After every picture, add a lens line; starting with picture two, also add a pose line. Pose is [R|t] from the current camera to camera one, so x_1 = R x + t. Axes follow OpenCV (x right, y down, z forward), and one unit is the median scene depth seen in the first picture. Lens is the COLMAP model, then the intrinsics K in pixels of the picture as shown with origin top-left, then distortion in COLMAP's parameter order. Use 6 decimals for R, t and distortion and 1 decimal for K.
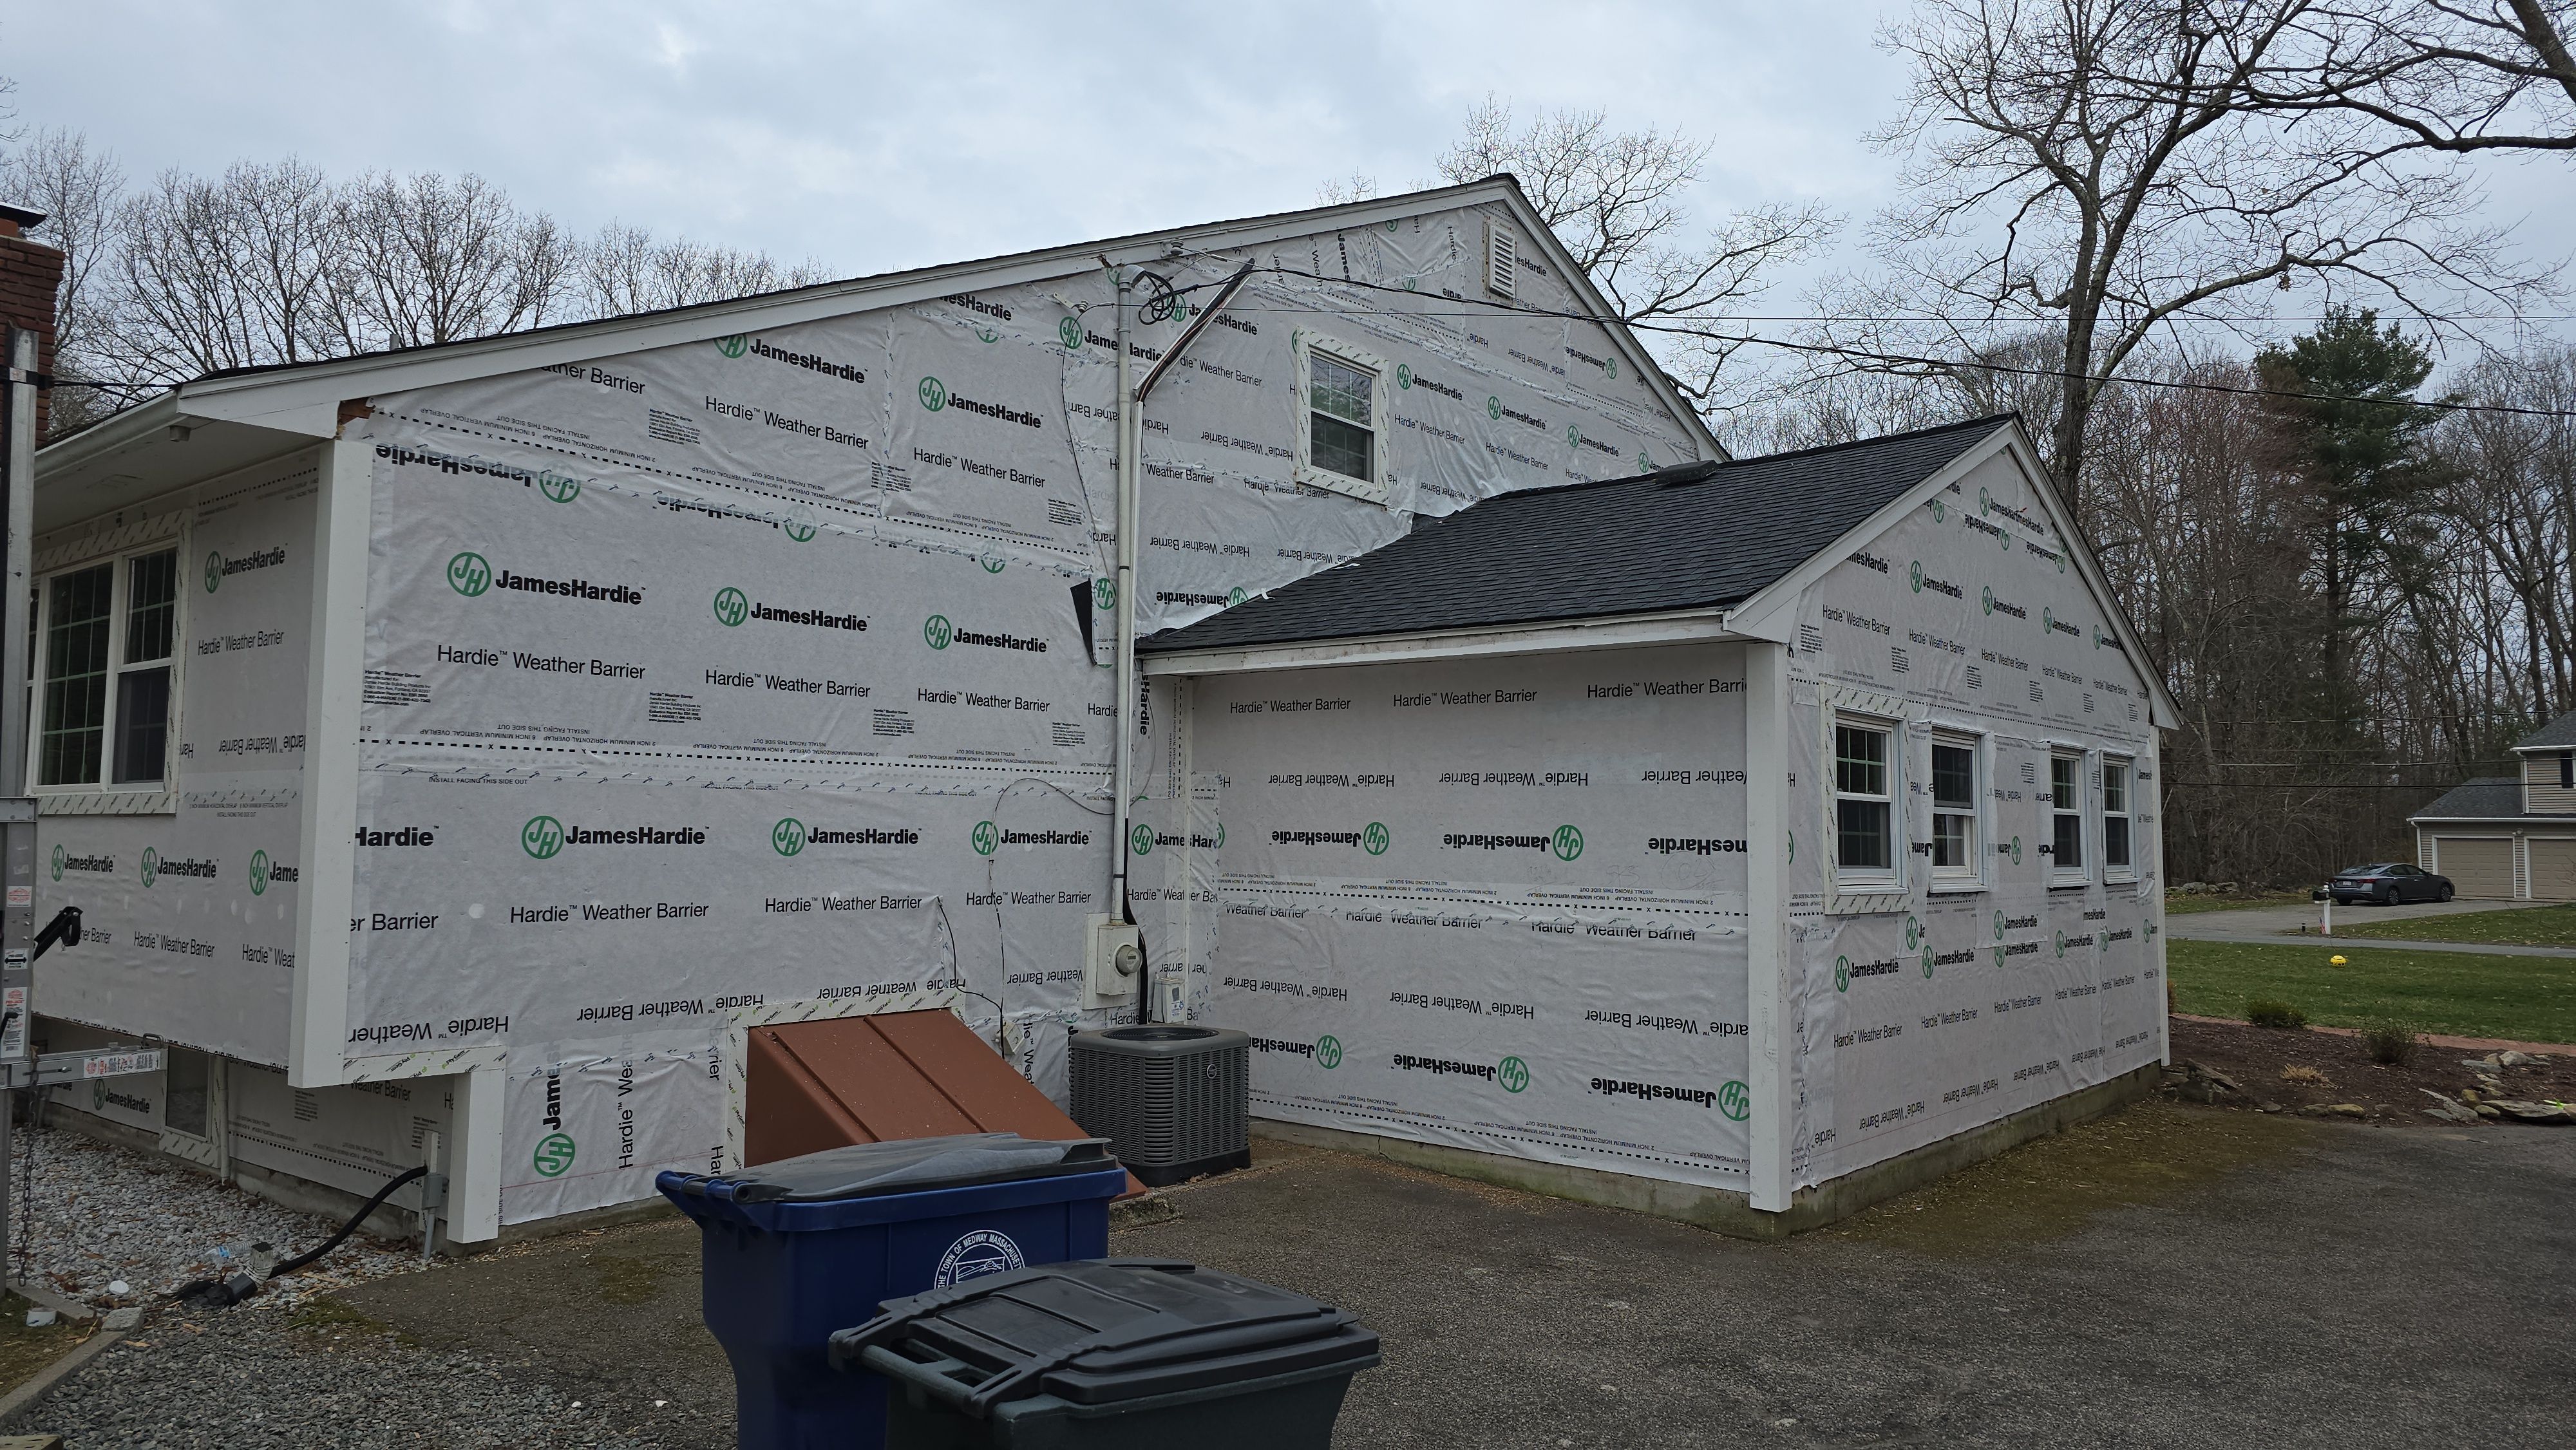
lens RADIAL K [[1699.2, 0, 1293.1], [0, 1699.2, 701.7], [0, 0, 1]] dist [0.037141, -0.025130]
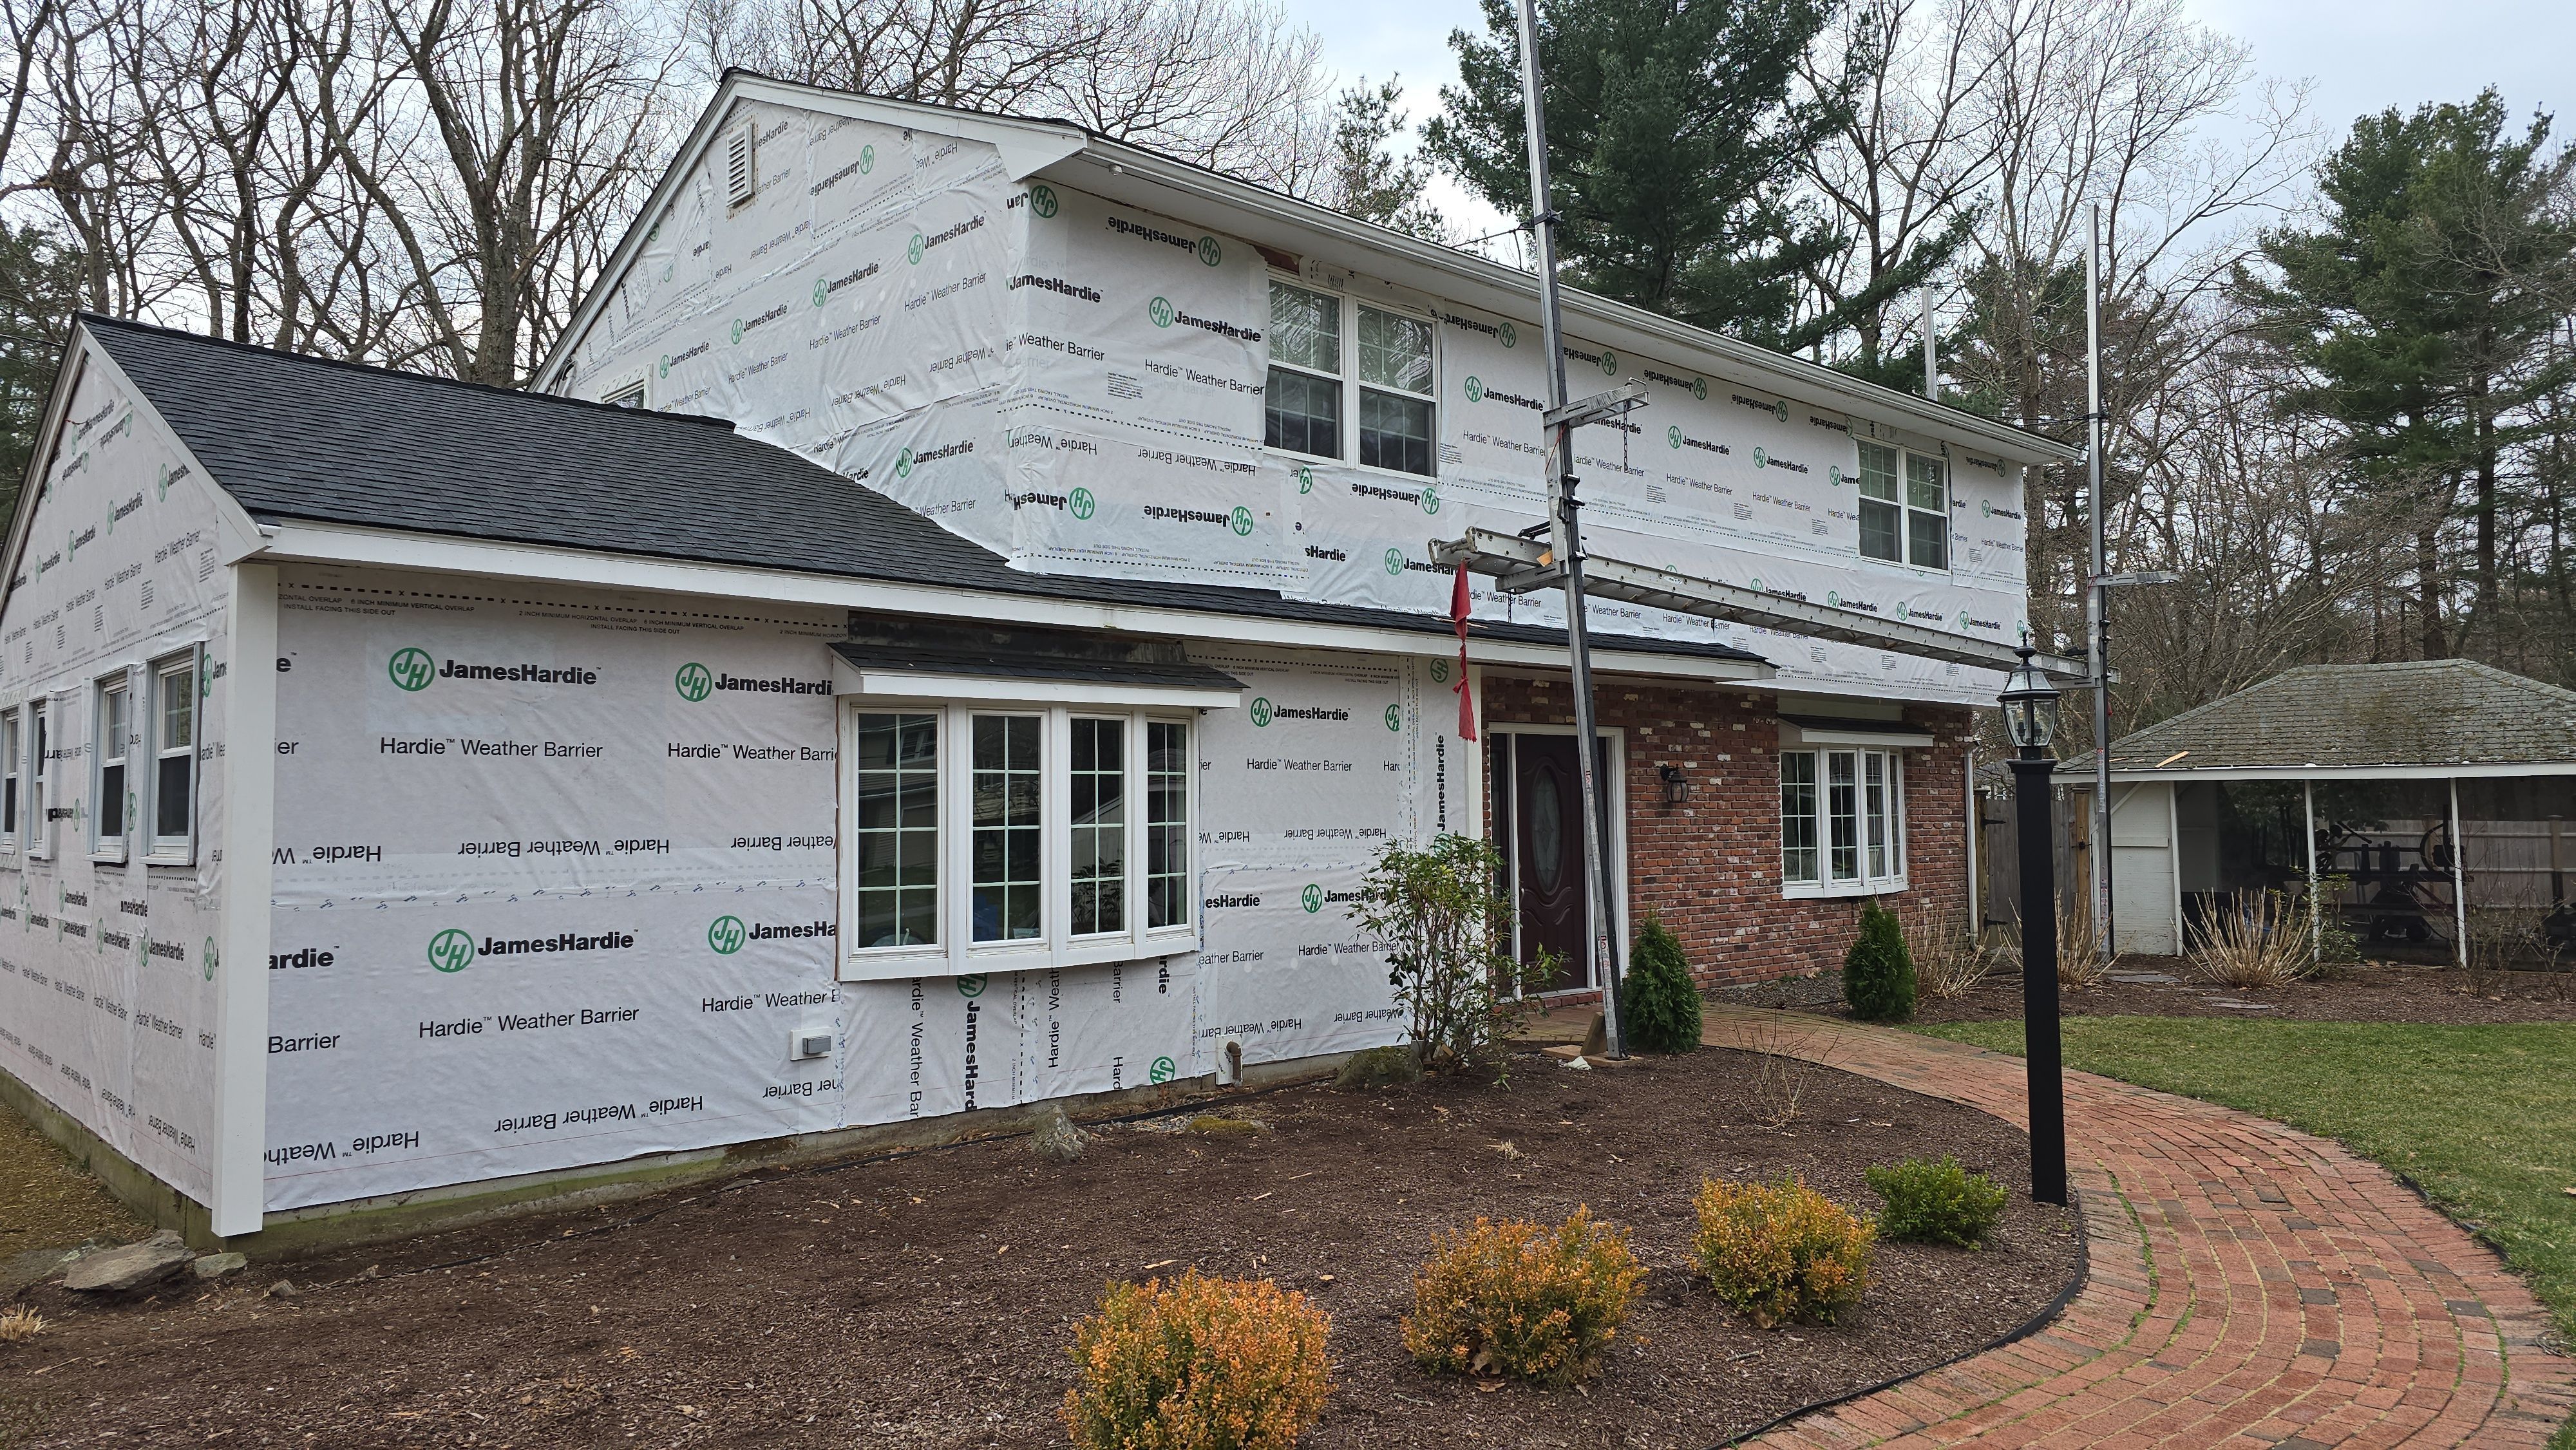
lens RADIAL K [[1699.2, 0, 1286.1], [0, 1699.2, 719.0], [0, 0, 1]] dist [0.037141, -0.025130]
pose [[-0.124812, -0.061251, -0.990288, 0.958333], [0.087089, 0.993564, -0.072430, 0.123257], [0.988351, -0.095283, -0.118674, 1.355611]]
